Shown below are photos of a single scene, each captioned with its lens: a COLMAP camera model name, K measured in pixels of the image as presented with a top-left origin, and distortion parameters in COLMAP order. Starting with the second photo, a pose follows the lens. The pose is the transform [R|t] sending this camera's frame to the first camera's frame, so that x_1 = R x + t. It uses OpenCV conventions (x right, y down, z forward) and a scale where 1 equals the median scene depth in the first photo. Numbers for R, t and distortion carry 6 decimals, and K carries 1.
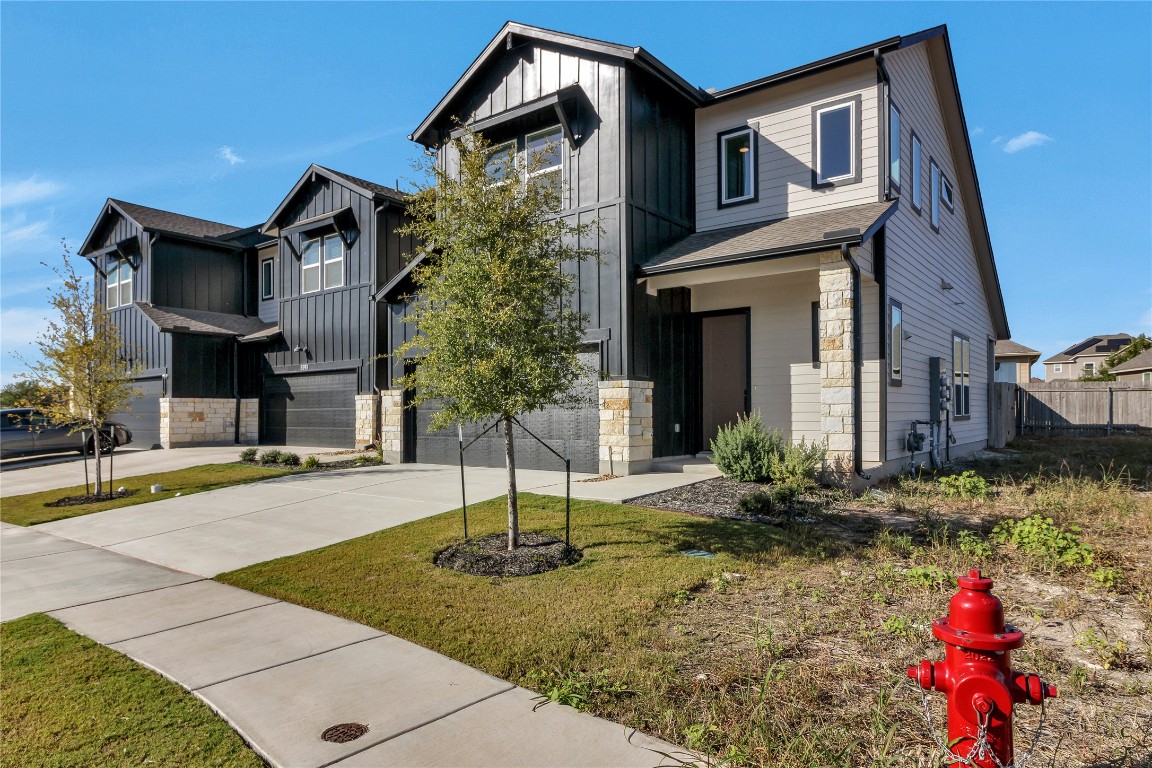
lens RADIAL K [[701.6, 0, 576.0], [0, 701.6, 384.0], [0, 0, 1]] dist [0.000028, -0.000012]
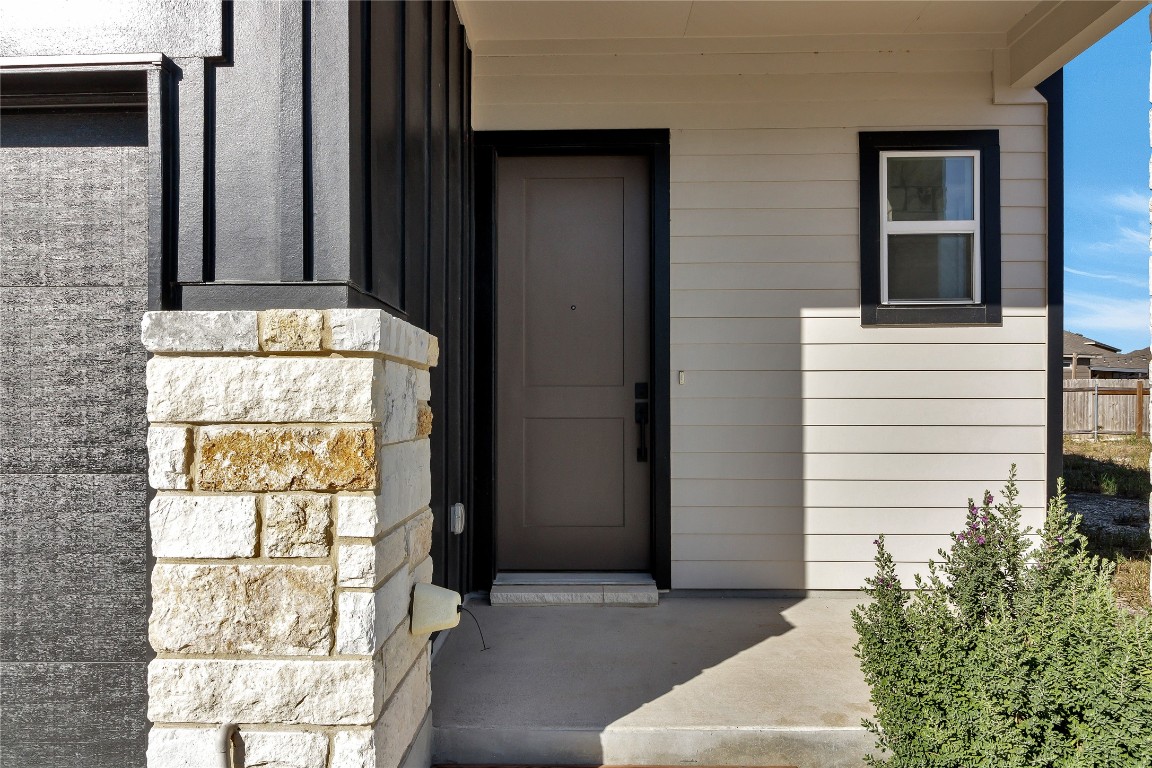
lens RADIAL K [[728.4, 0, 573.7], [0, 728.4, 401.9], [0, 0, 1]] dist [0.001653, 0.000549]
pose [[0.811772, 0.005552, 0.583947, 0.015381], [-0.023784, 0.999439, 0.023560, 0.010589], [-0.583489, -0.033014, 0.811450, 0.822829]]
